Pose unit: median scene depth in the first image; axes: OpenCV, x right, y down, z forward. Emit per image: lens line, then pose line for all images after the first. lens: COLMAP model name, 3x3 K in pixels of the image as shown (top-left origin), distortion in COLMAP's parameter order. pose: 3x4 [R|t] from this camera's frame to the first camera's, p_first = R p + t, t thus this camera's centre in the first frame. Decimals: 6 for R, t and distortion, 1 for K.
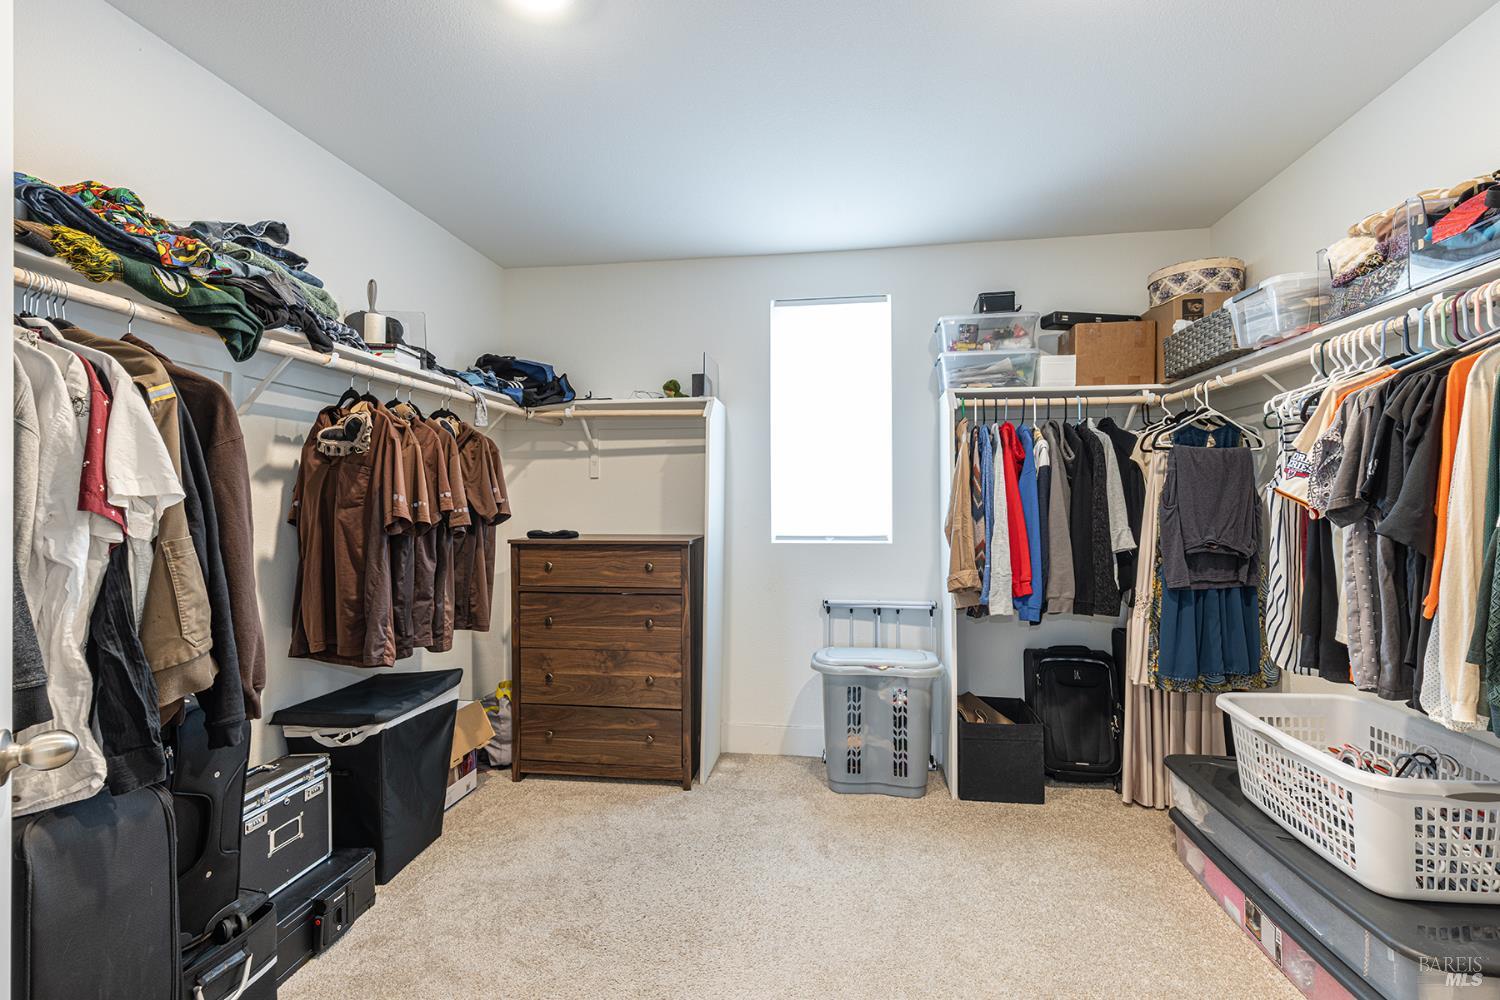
lens RADIAL K [[684.0, 0, 755.4], [0, 684.0, 511.5], [0, 0, 1]] dist [0.010184, -0.000635]
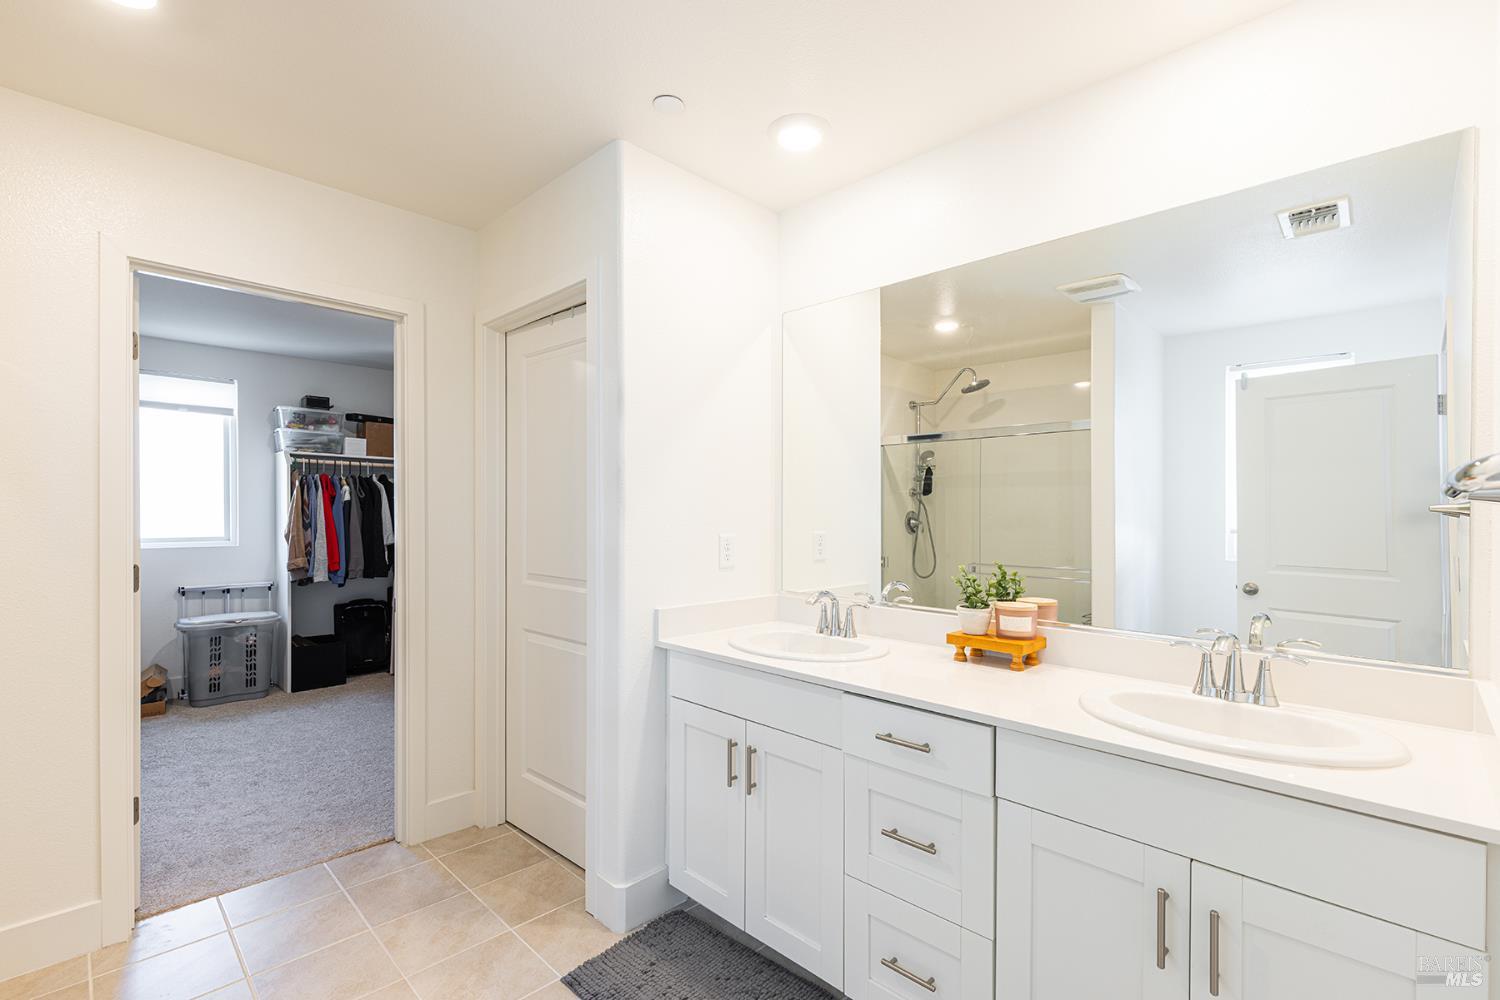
lens RADIAL K [[684.0, 0, 760.3], [0, 684.0, 514.4], [0, 0, 1]] dist [0.010184, -0.000635]
pose [[0.594848, 0.003861, 0.803829, -0.369041], [-0.004900, 0.999987, -0.001178, -0.028363], [-0.803823, -0.003238, 0.594860, -0.911101]]
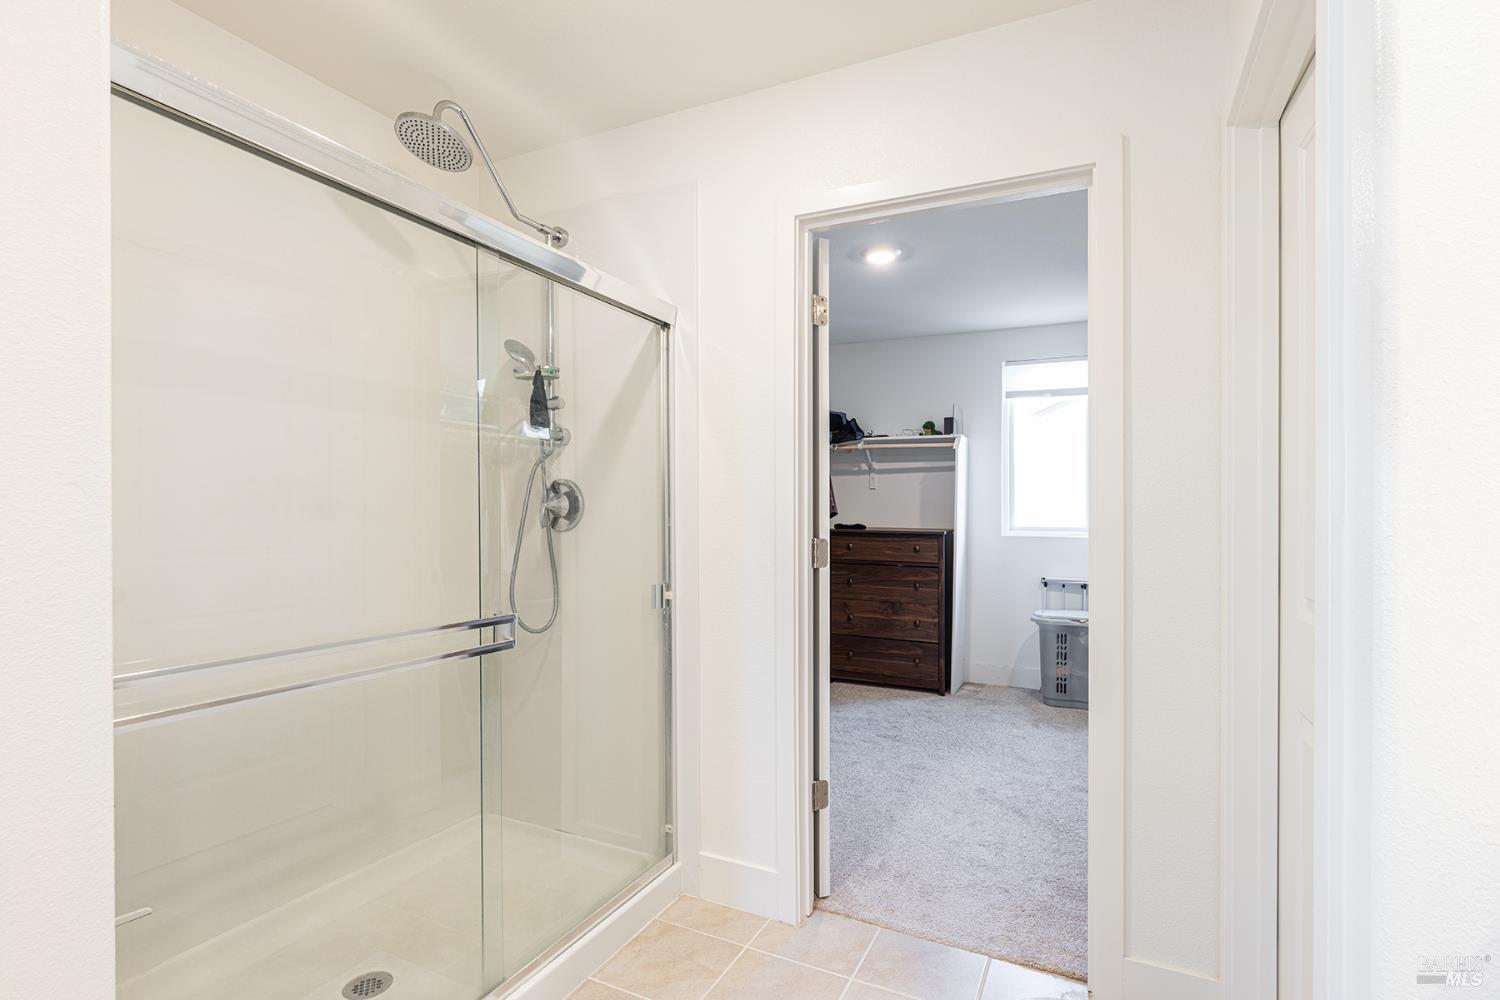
lens RADIAL K [[729.6, 0, 736.5], [0, 729.6, 499.5], [0, 0, 1]] dist [0.001904, 0.000275]
pose [[0.946246, 0.004108, -0.323420, -0.009443], [-0.010518, 0.999781, -0.018075, 0.005406], [0.323275, 0.020505, 0.946083, -0.675238]]
